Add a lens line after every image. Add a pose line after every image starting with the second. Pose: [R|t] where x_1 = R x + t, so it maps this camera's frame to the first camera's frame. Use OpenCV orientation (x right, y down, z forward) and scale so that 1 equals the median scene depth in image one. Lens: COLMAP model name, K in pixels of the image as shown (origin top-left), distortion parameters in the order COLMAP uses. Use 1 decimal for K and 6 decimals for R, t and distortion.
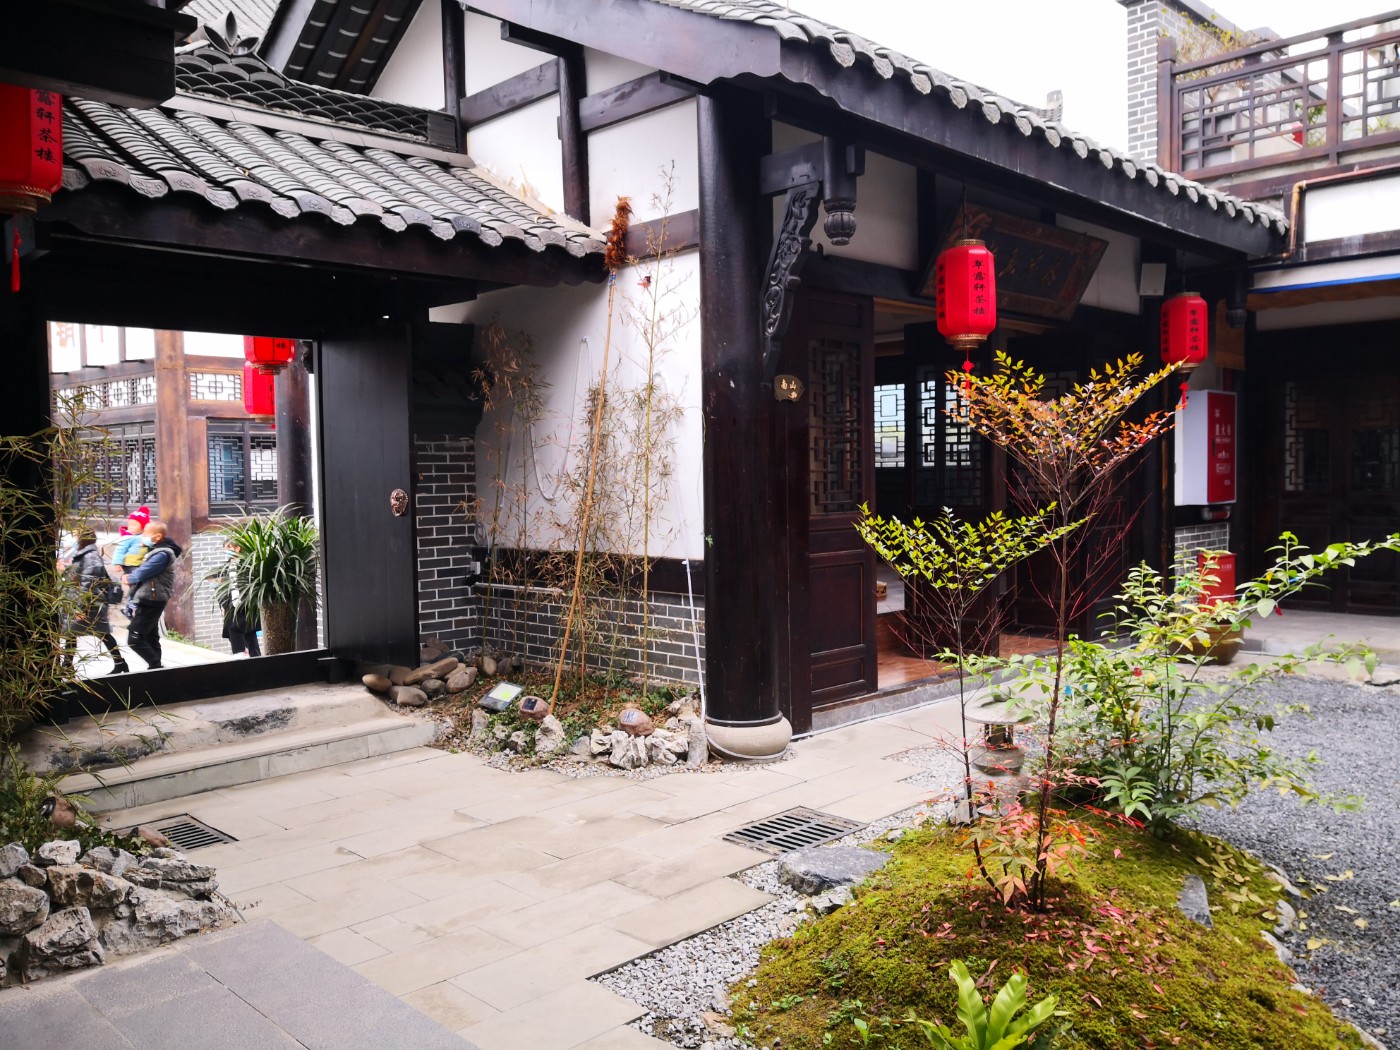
lens RADIAL K [[1159.1, 0, 700.0], [0, 1159.1, 525.0], [0, 0, 1]] dist [0.001955, -0.048870]
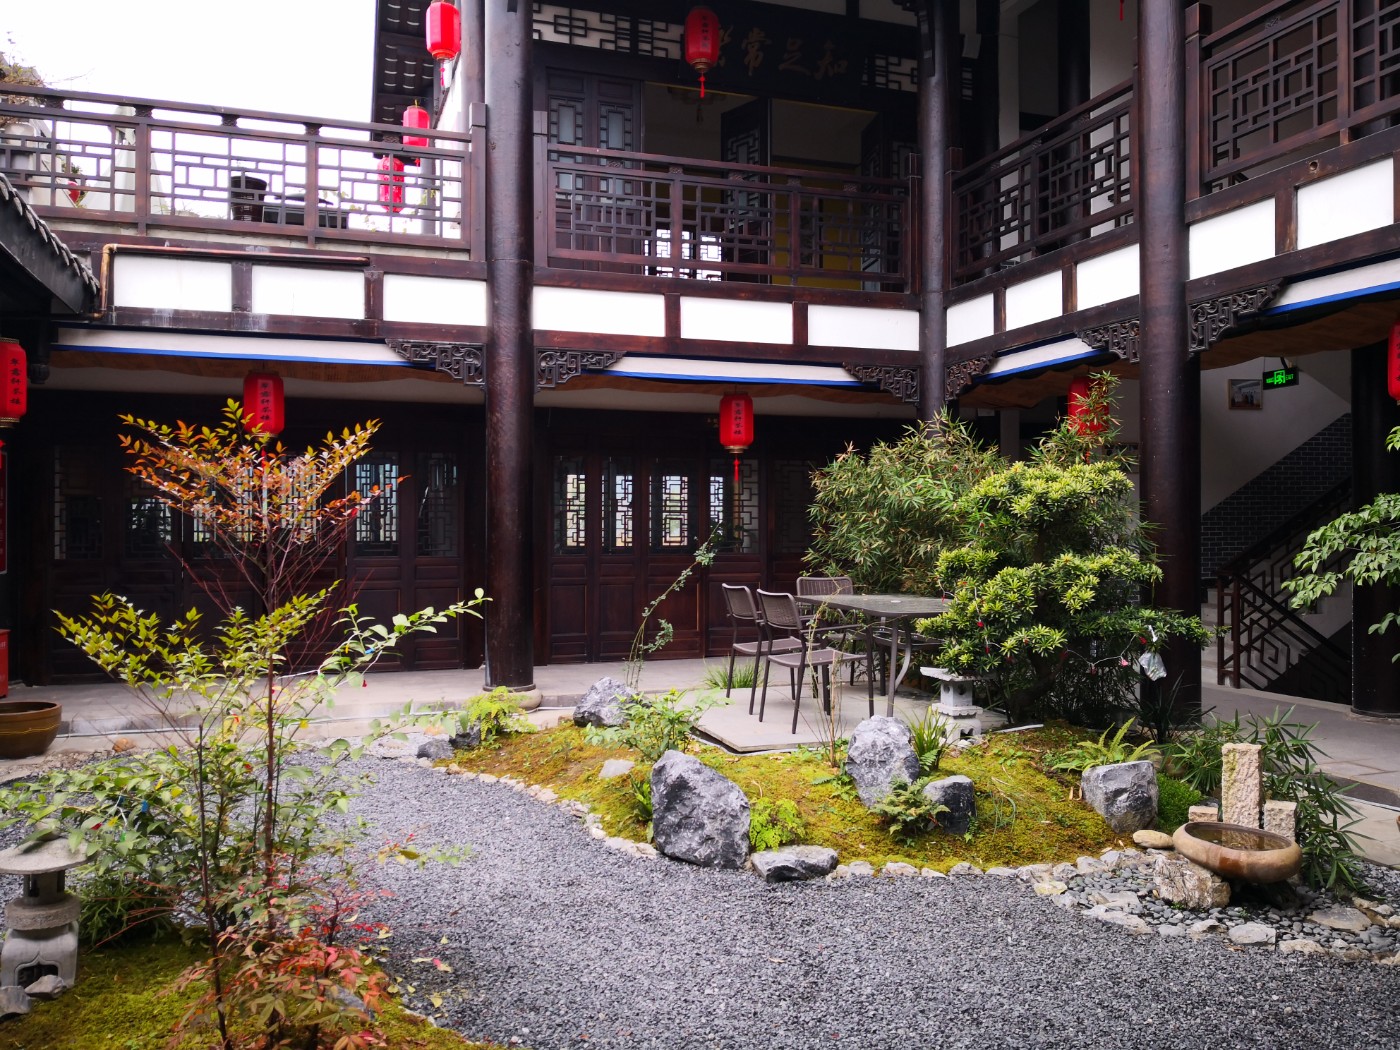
lens RADIAL K [[1125.2, 0, 700.0], [0, 1125.2, 525.0], [0, 0, 1]] dist [0.004853, -0.005629]
pose [[0.421840, 0.013782, 0.906566, -0.133530], [0.036147, 0.998834, -0.032004, -0.010395], [-0.905950, 0.046271, 0.420849, 0.156399]]
